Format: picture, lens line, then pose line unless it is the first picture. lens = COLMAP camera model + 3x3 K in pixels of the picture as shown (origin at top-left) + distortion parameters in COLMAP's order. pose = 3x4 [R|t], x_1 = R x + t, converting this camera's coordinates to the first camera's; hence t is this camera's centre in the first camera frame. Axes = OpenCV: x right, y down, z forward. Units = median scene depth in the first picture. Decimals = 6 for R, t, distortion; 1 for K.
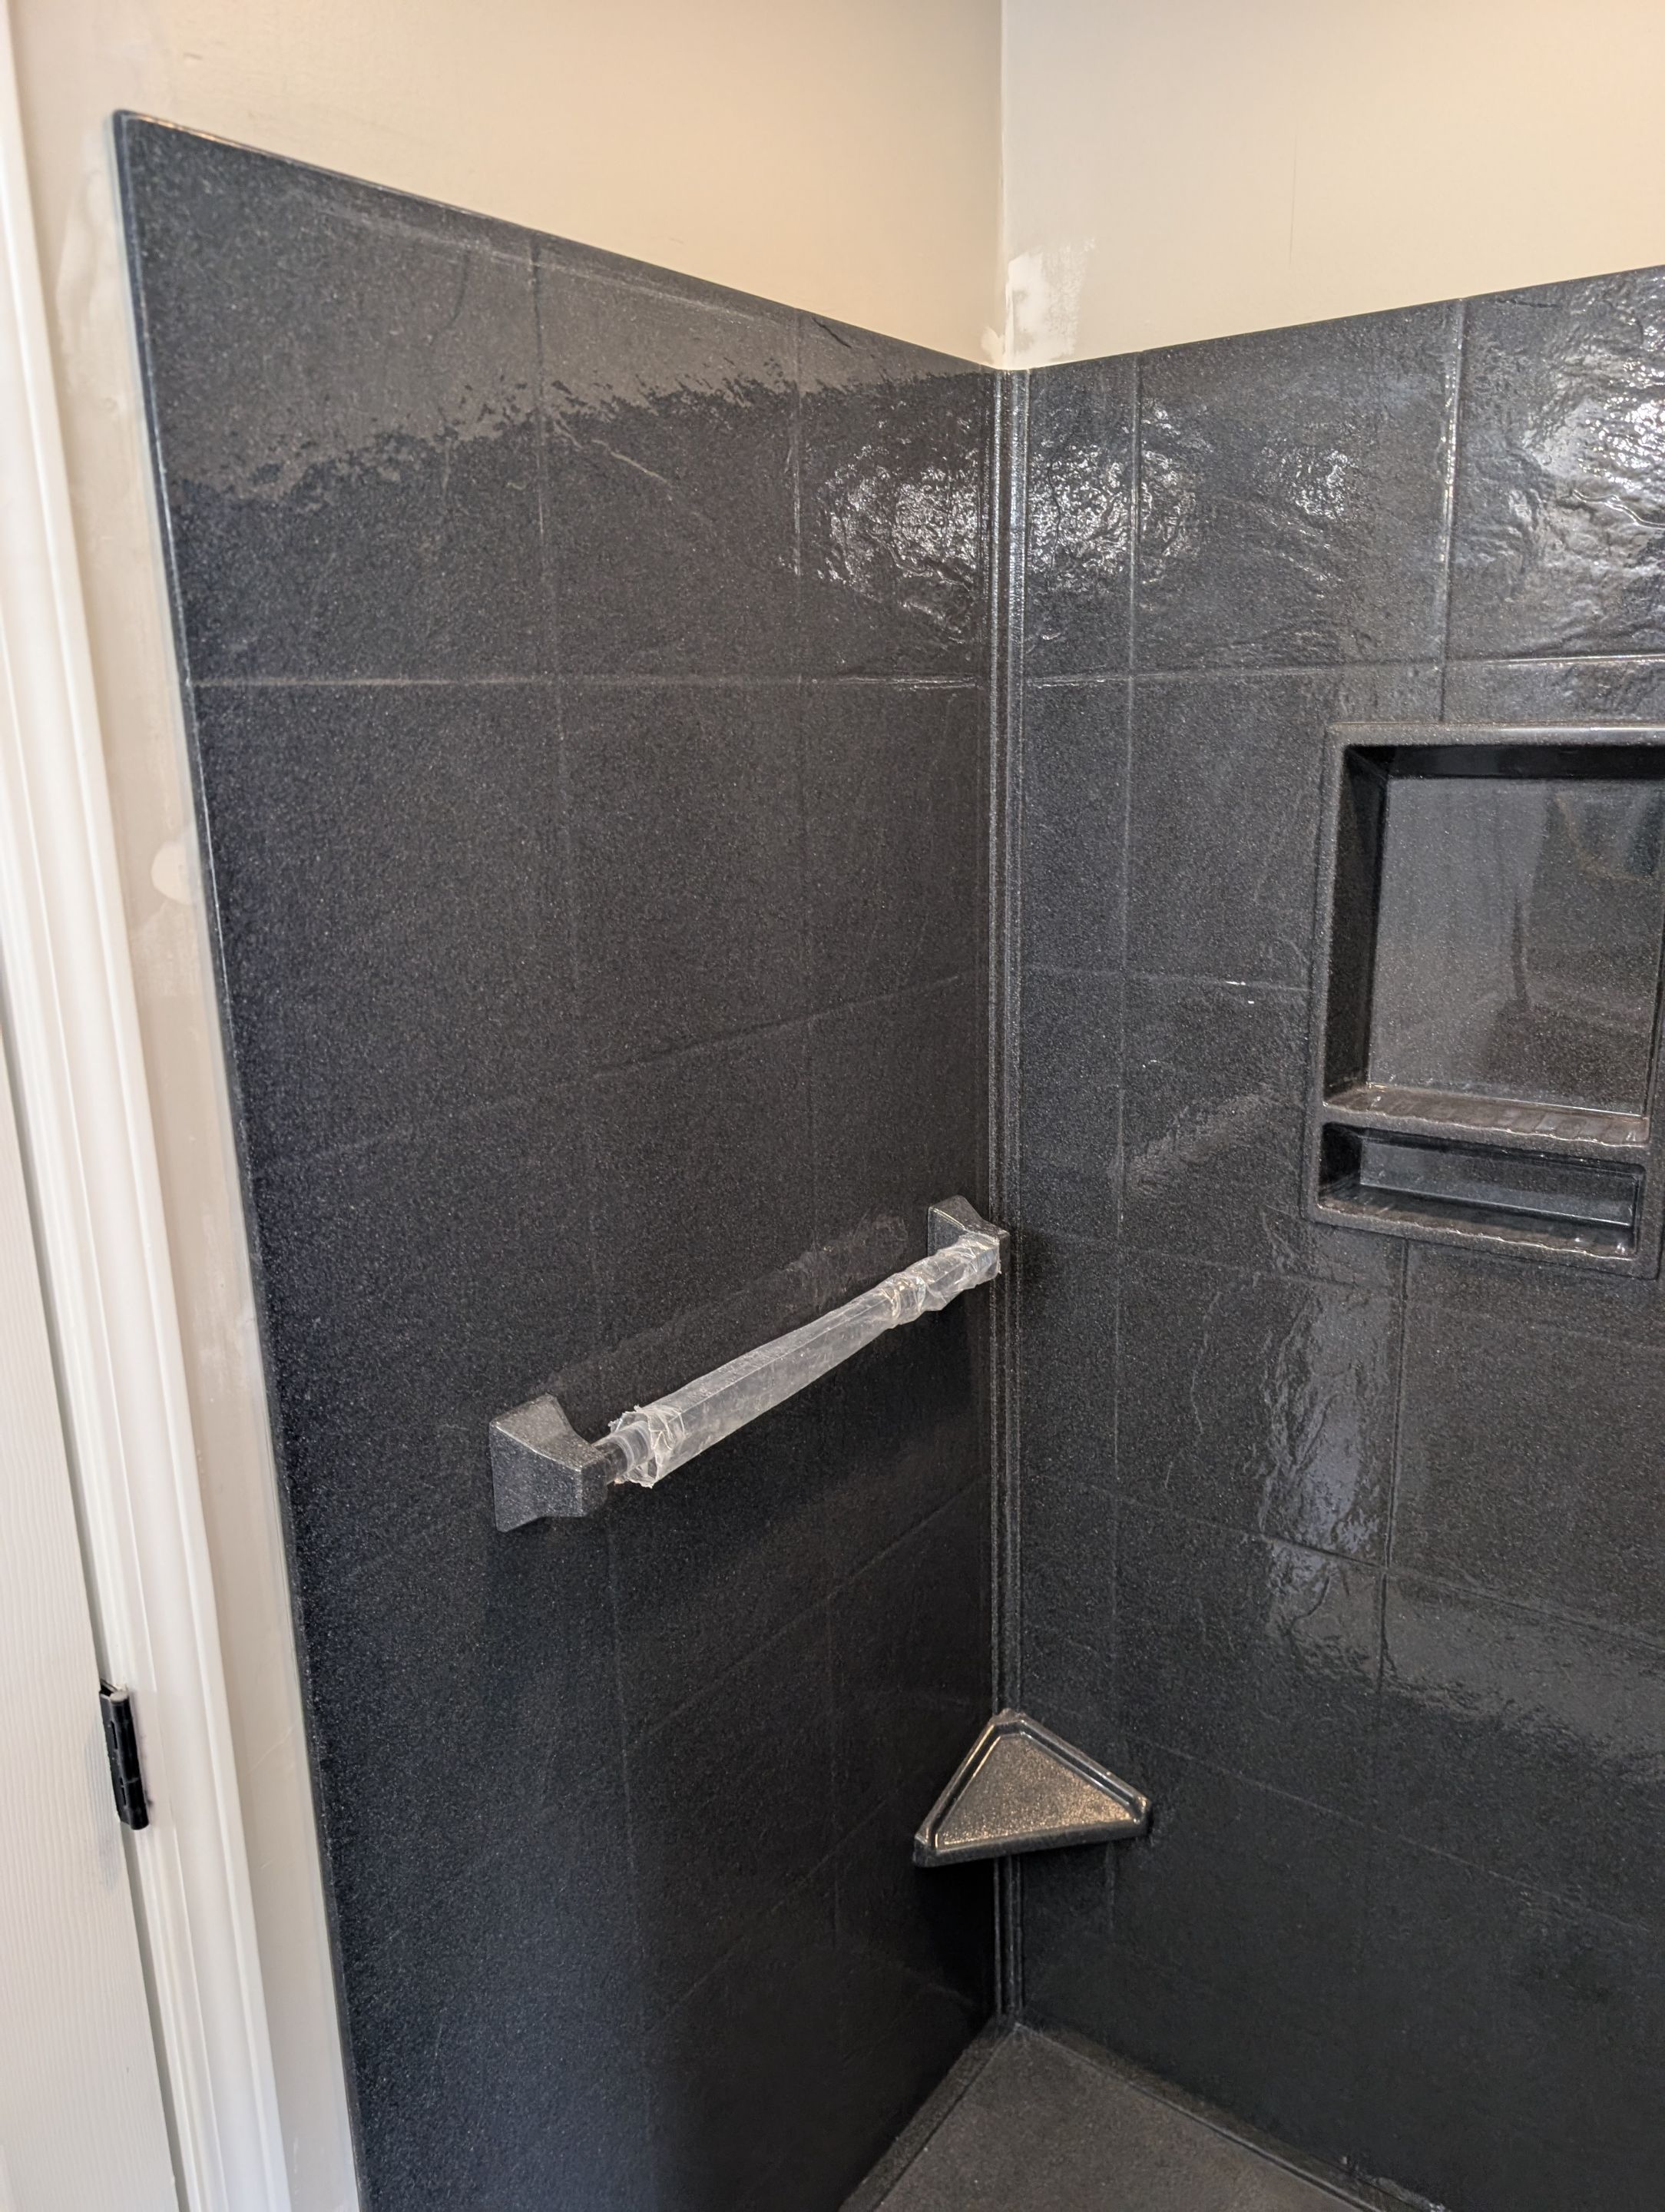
lens RADIAL K [[1615.1, 0, 831.0], [0, 1615.1, 1106.8], [0, 0, 1]] dist [0.009194, -0.011667]
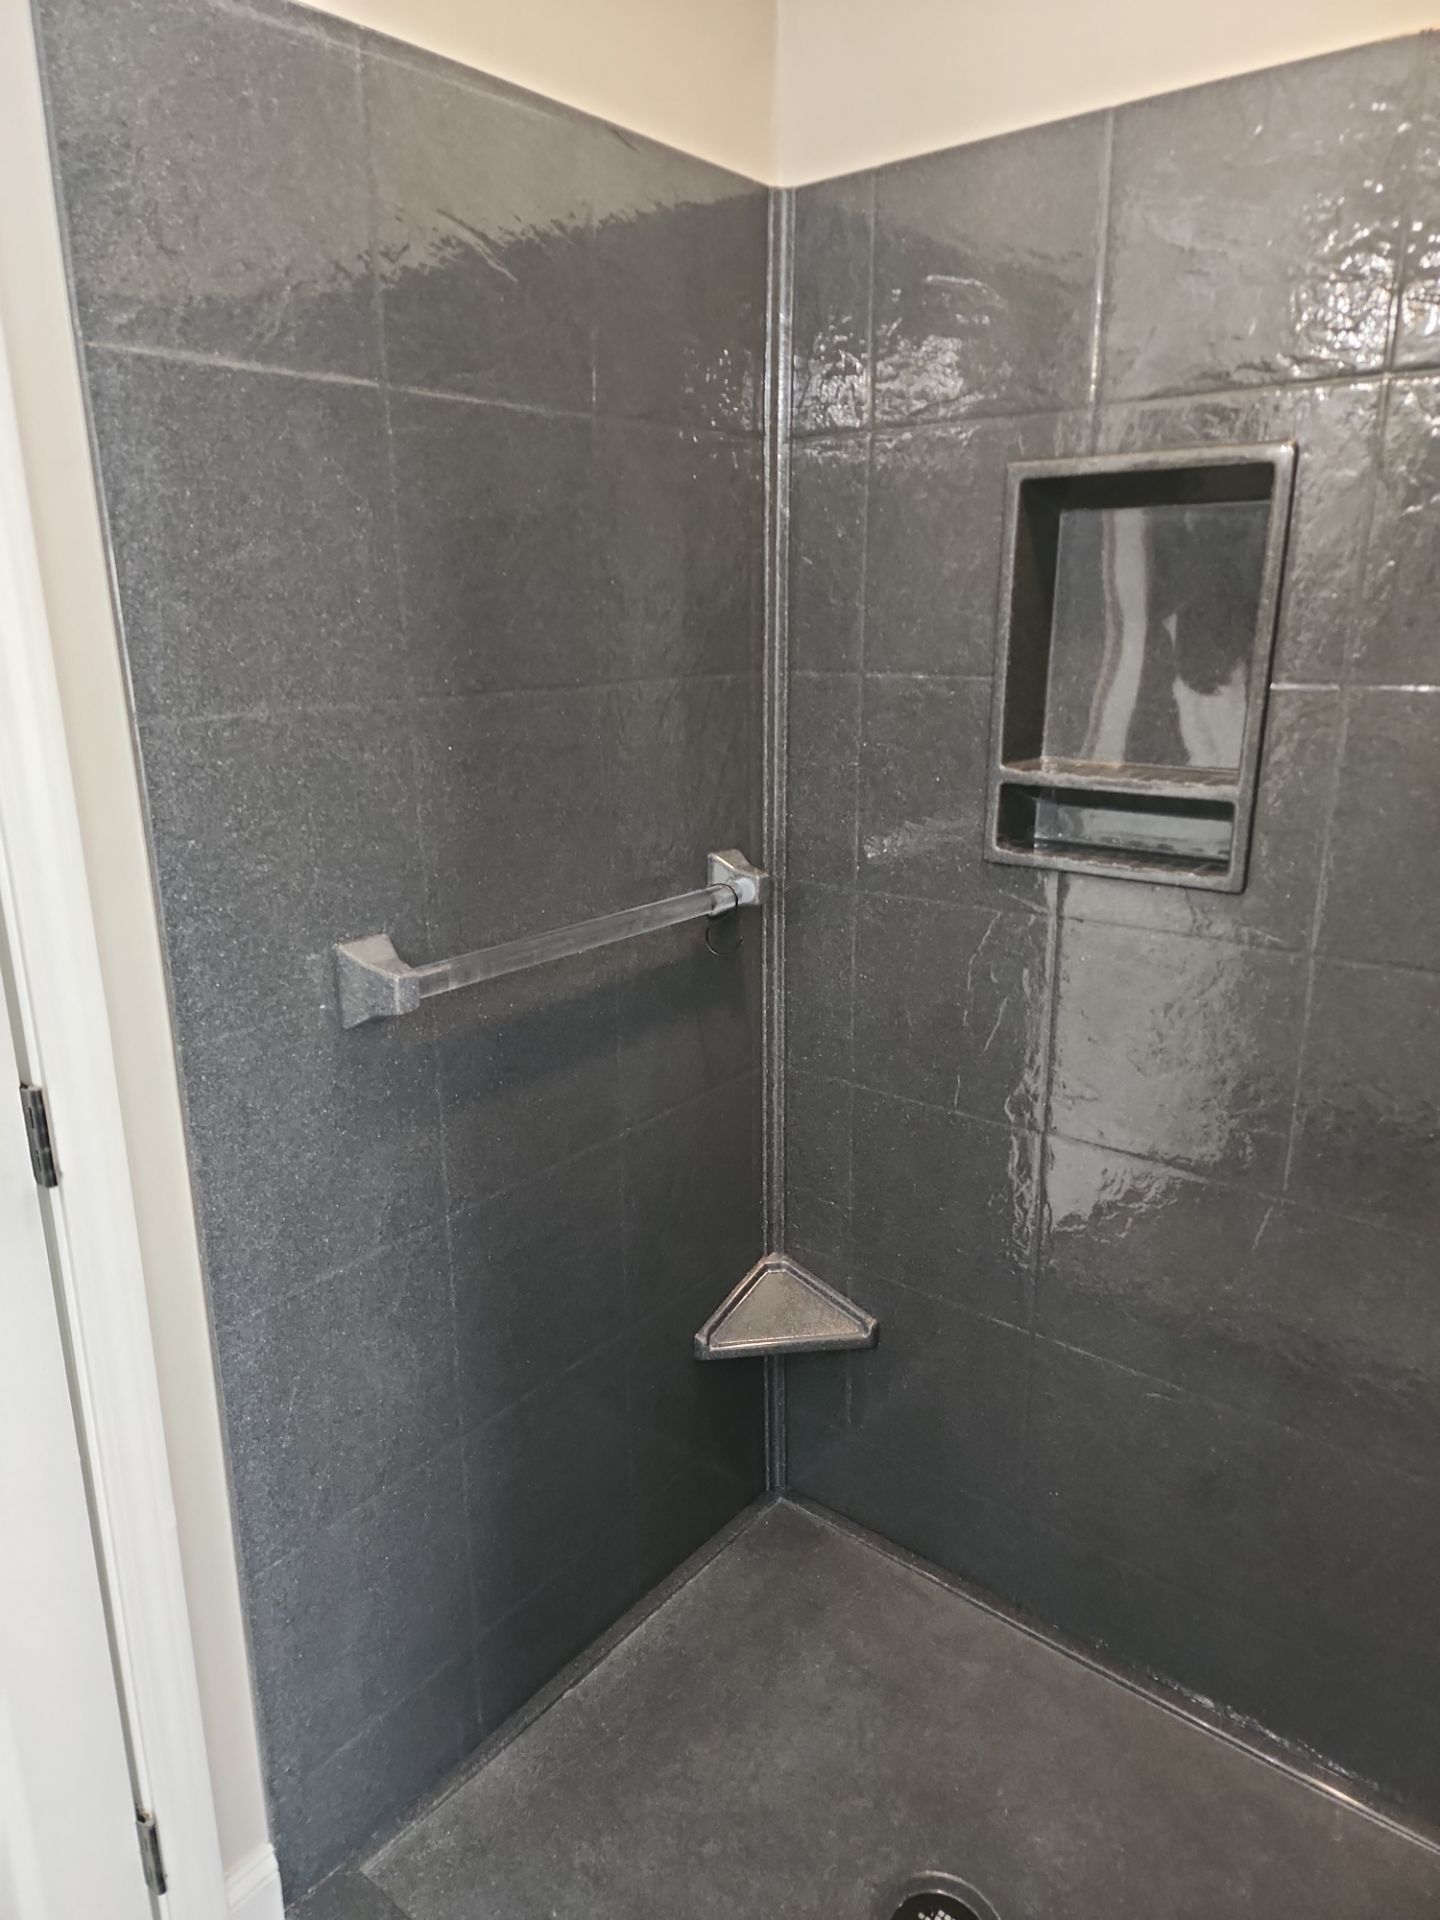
lens RADIAL K [[1276.7, 0, 691.8], [0, 1276.7, 957.6], [0, 0, 1]] dist [0.072077, -0.062468]
pose [[0.998145, 0.029630, -0.053194, 0.124797], [-0.027724, 0.998959, 0.036217, 0.131600], [0.054212, -0.034675, 0.997927, -0.057748]]
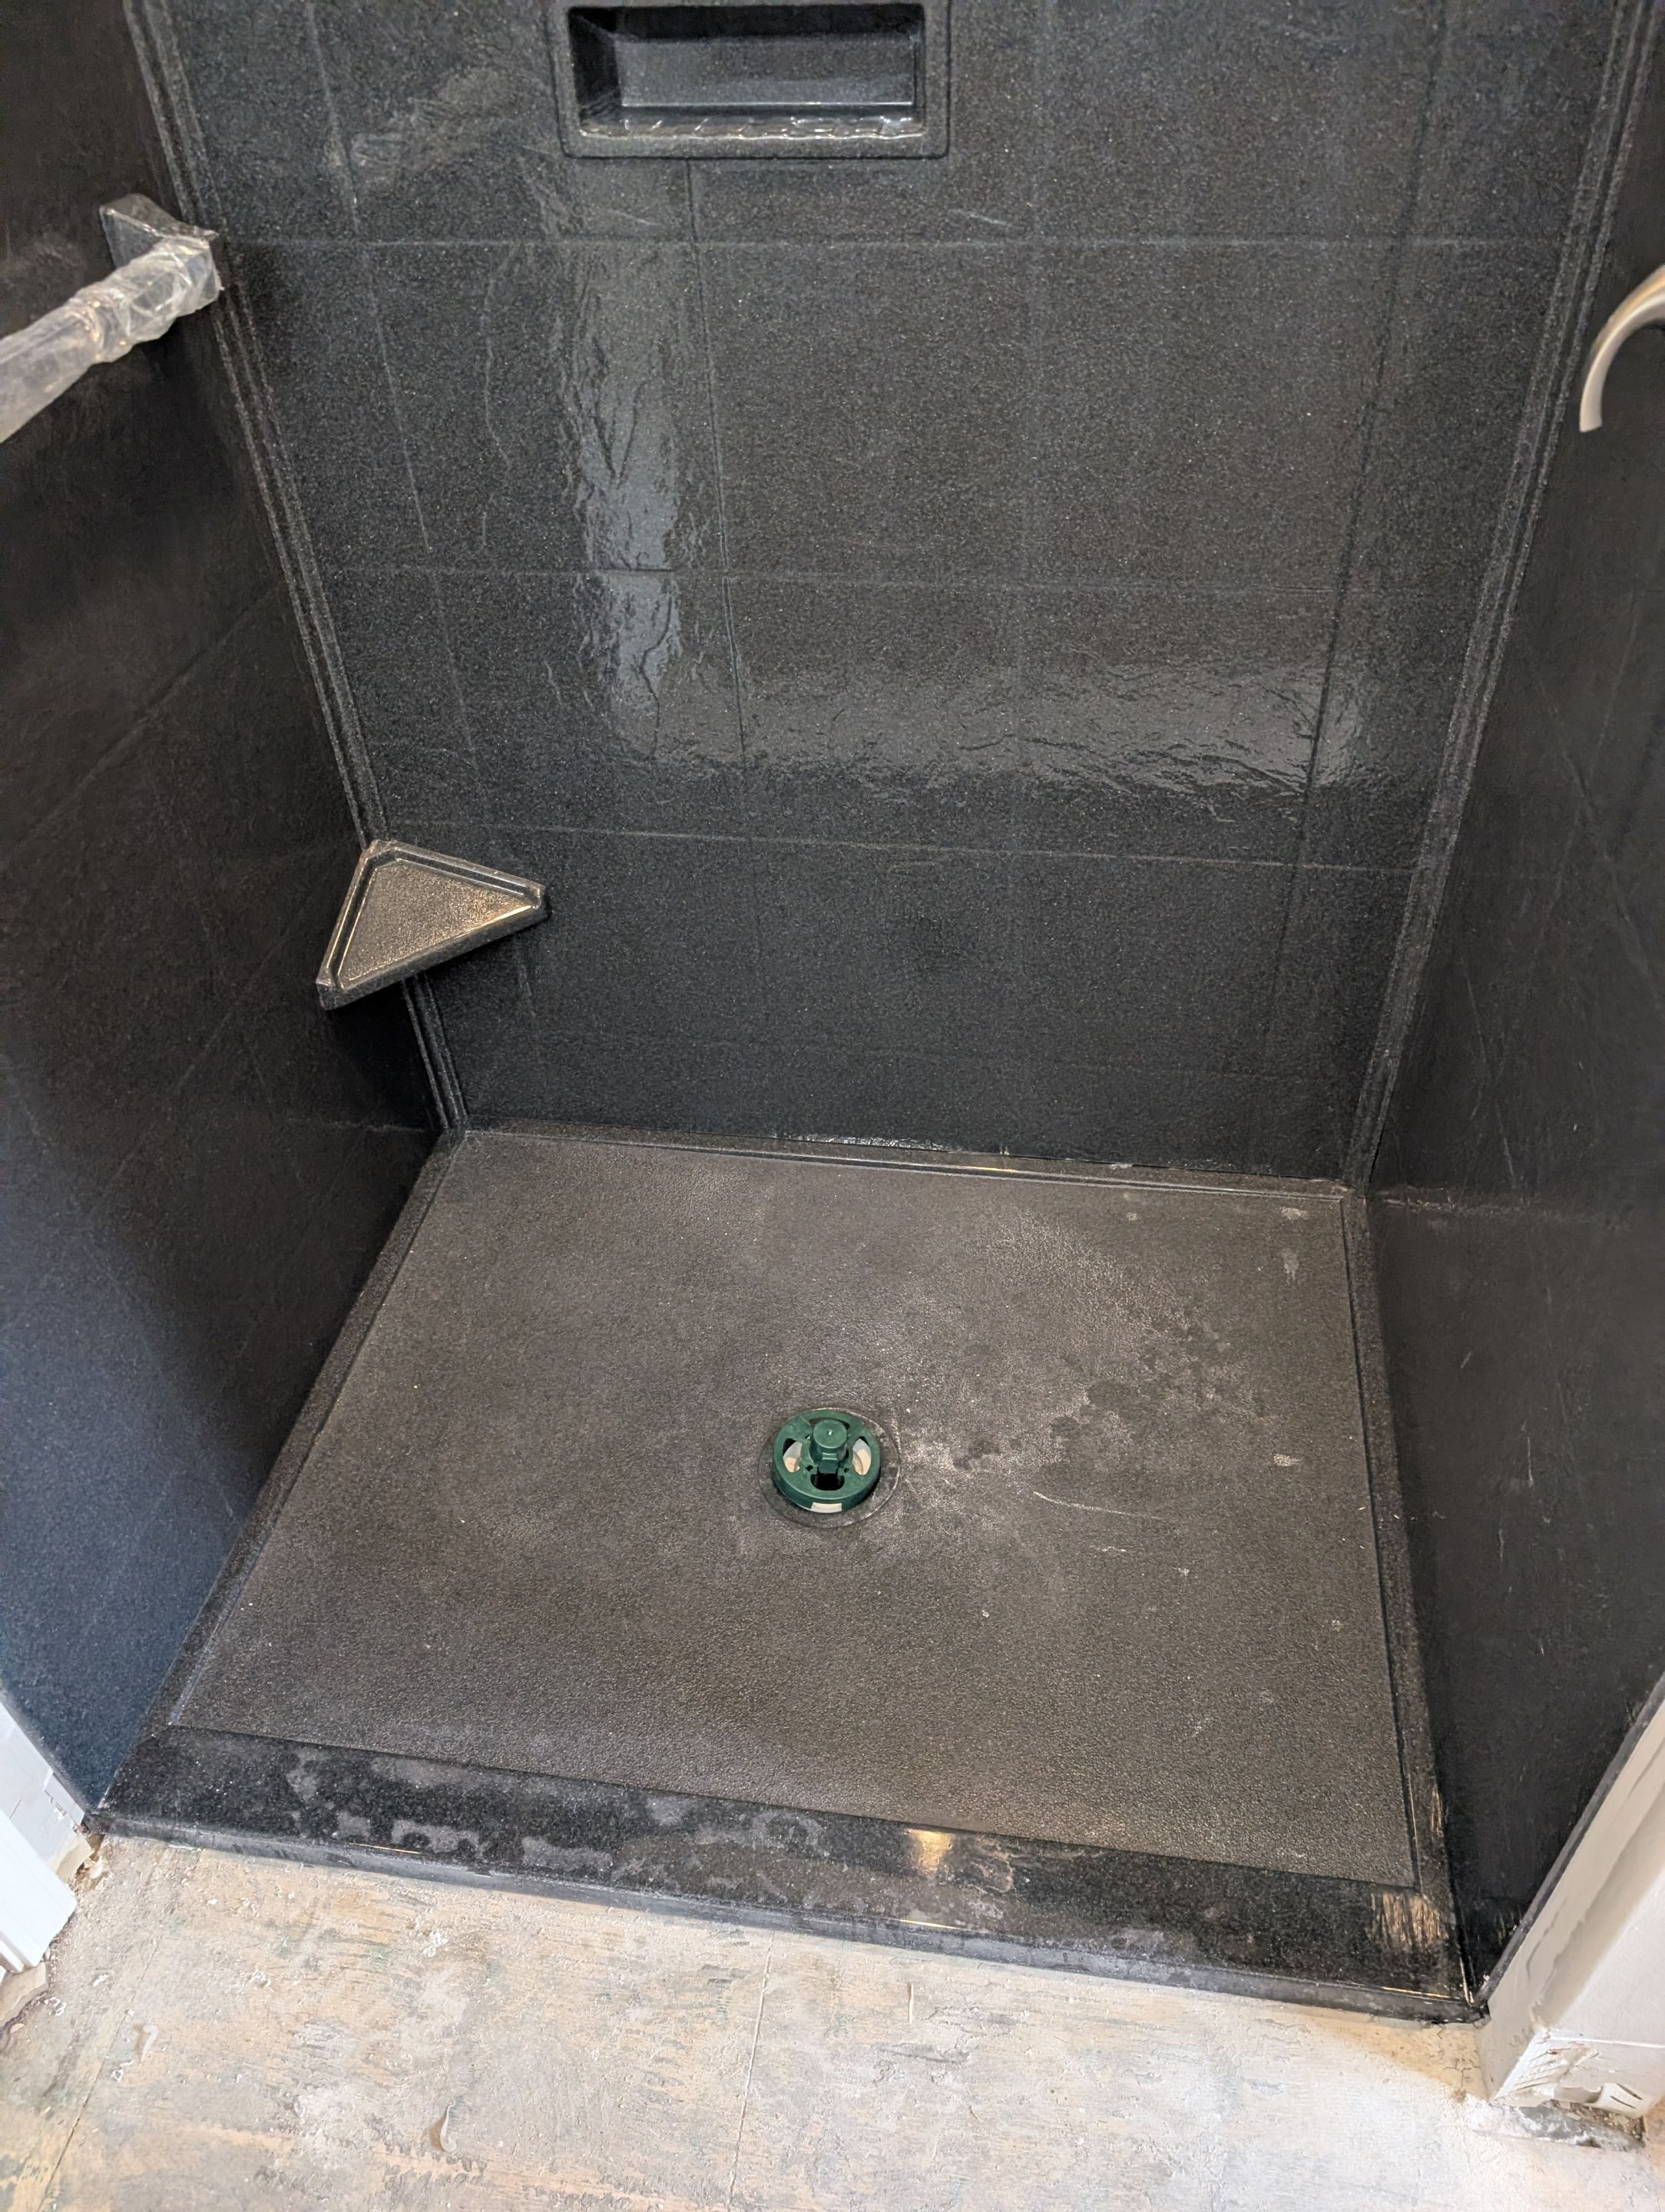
lens RADIAL K [[1615.1, 0, 856.2], [0, 1615.1, 1121.4], [0, 0, 1]] dist [0.009194, -0.011667]
pose [[0.887290, -0.313006, 0.338738, -0.018793], [0.124098, 0.869391, 0.478288, 0.136027], [-0.444202, -0.382343, 0.810246, 0.066530]]
